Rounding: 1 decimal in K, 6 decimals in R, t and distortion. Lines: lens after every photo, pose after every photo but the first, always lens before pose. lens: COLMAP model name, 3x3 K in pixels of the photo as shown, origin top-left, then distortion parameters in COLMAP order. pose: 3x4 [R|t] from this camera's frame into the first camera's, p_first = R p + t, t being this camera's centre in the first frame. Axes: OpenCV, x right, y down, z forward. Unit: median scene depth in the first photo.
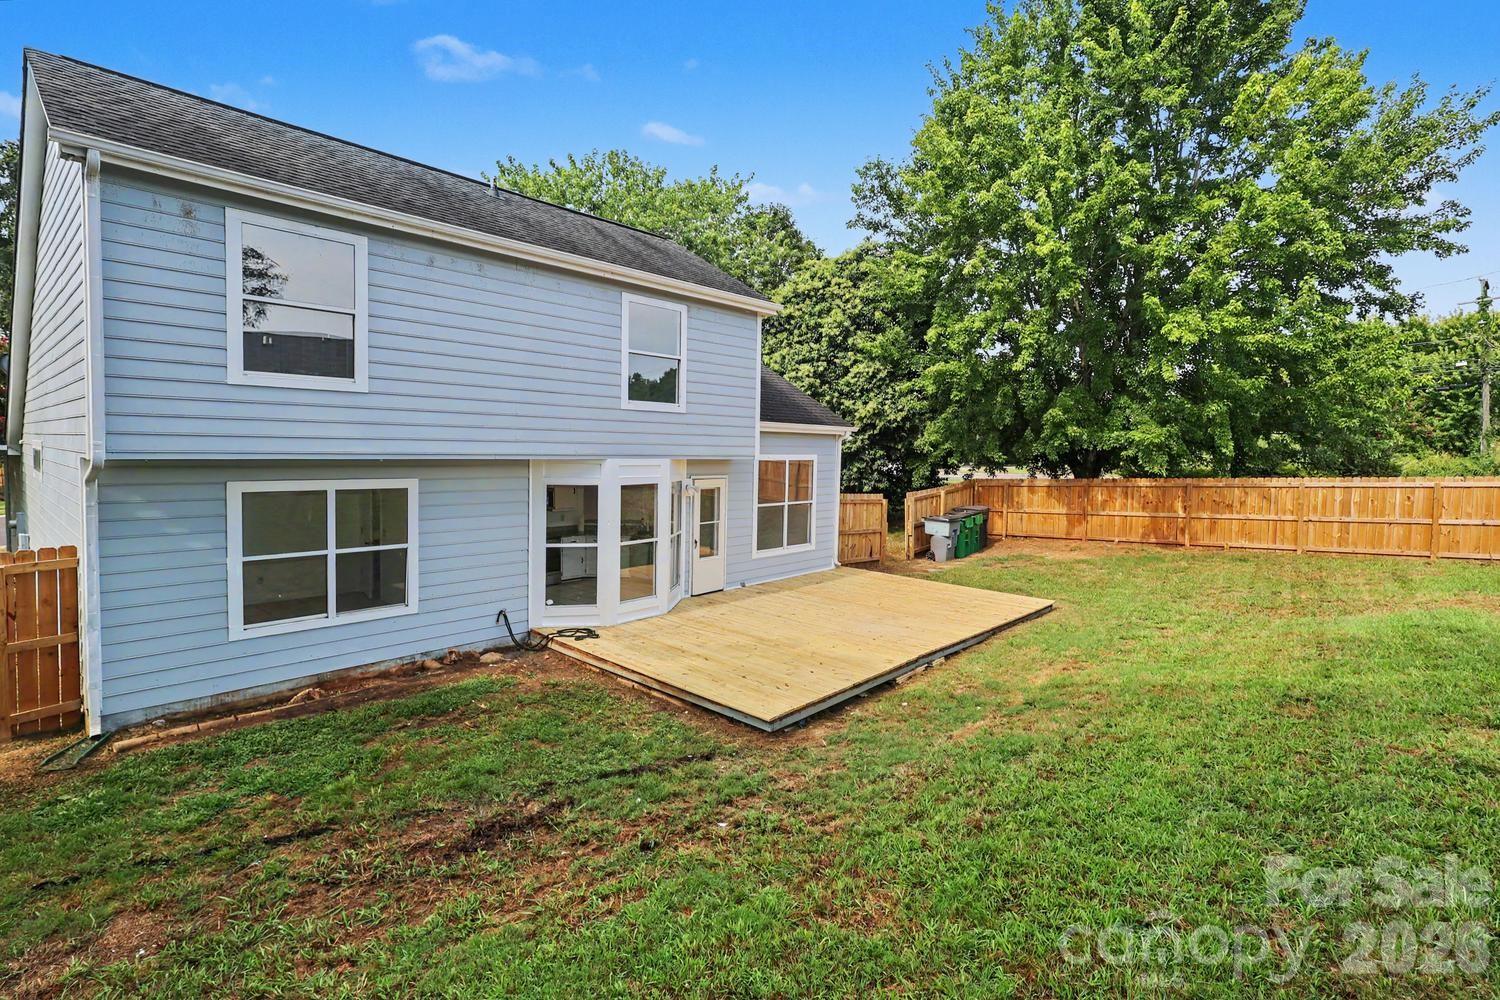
lens RADIAL K [[704.2, 0, 747.3], [0, 704.2, 510.0], [0, 0, 1]] dist [0.002977, 0.000250]
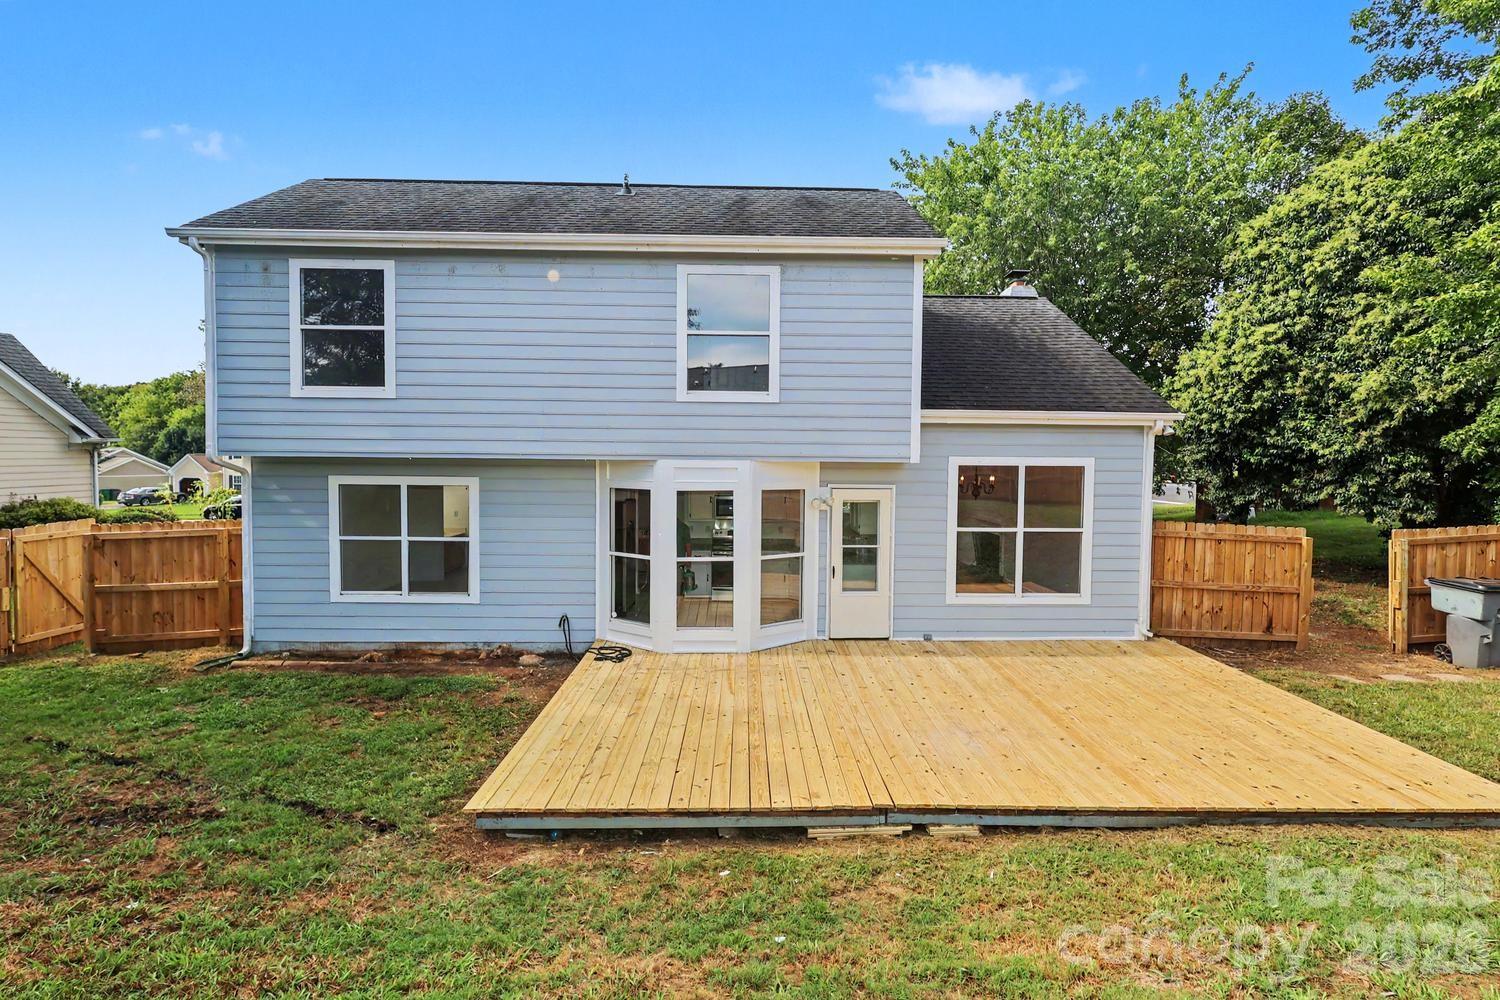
lens RADIAL K [[713.8, 0, 751.7], [0, 713.8, 503.3], [0, 0, 1]] dist [0.000592, 0.000593]
pose [[0.696581, 0.037153, -0.716516, 0.501131], [-0.060825, 0.998121, -0.007378, -0.018831], [0.714895, 0.048721, 0.697532, 0.458698]]
